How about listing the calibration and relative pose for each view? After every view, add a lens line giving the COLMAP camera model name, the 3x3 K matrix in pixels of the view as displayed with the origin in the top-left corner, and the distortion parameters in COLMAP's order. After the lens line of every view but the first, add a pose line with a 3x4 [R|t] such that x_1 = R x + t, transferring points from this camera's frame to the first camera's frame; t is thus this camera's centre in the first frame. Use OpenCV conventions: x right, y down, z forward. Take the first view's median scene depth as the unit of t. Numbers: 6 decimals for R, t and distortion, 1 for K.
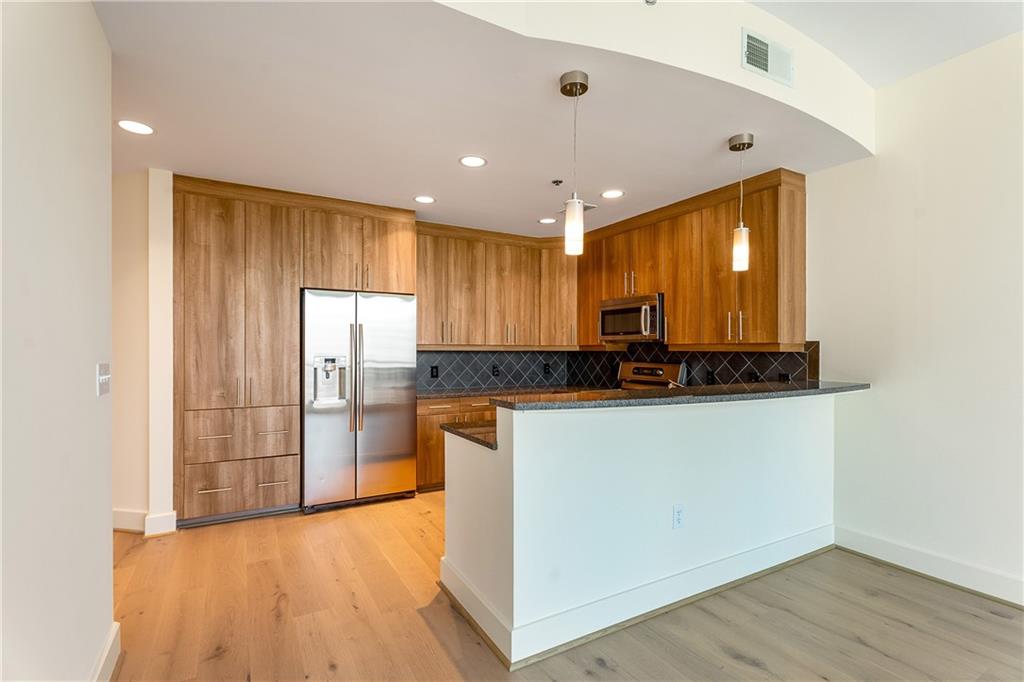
lens RADIAL K [[470.8, 0, 512.0], [0, 470.8, 341.0], [0, 0, 1]] dist [0.002653, 0.000602]
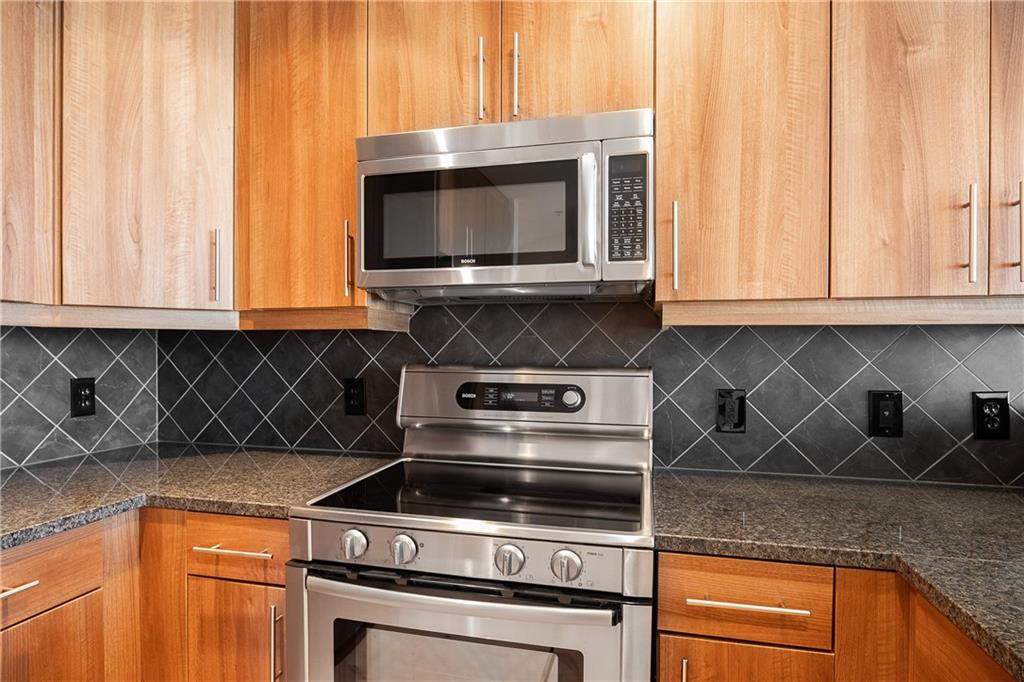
lens RADIAL K [[571.1, 0, 511.8], [0, 571.1, 355.3], [0, 0, 1]] dist [-0.028290, 0.000748]
pose [[0.697033, -0.007250, 0.717003, 0.016916], [-0.015867, 0.999548, 0.025532, 0.026061], [-0.716864, -0.029173, 0.696603, 0.679533]]
